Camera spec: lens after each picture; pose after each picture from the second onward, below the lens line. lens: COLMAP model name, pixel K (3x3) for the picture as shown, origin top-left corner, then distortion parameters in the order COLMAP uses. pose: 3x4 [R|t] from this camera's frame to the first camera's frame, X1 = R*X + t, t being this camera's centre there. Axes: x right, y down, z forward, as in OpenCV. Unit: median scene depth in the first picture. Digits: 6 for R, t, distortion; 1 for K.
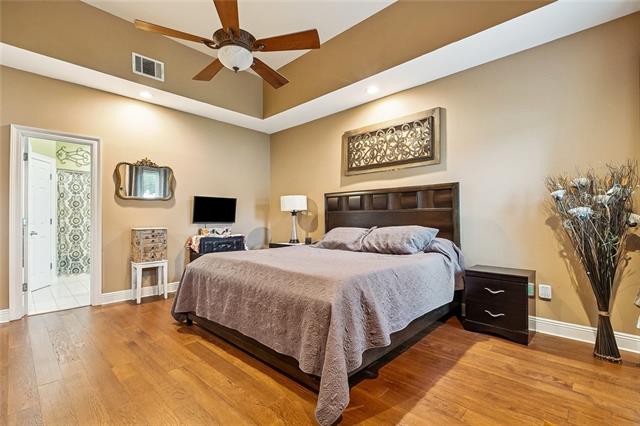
lens RADIAL K [[289.3, 0, 322.1], [0, 289.3, 218.7], [0, 0, 1]] dist [0.042520, 0.000400]
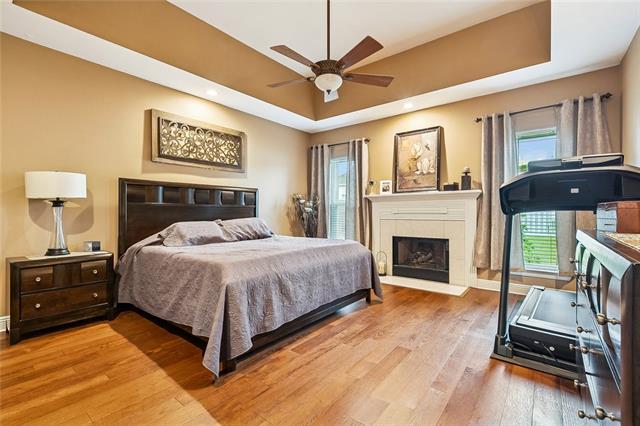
lens RADIAL K [[284.6, 0, 318.7], [0, 284.6, 209.6], [0, 0, 1]] dist [0.000638, 0.000352]
pose [[-0.066411, 0.011399, 0.997727, -0.893912], [0.002455, 0.999934, -0.011261, 0.002645], [-0.997789, 0.001702, -0.066435, 0.670577]]
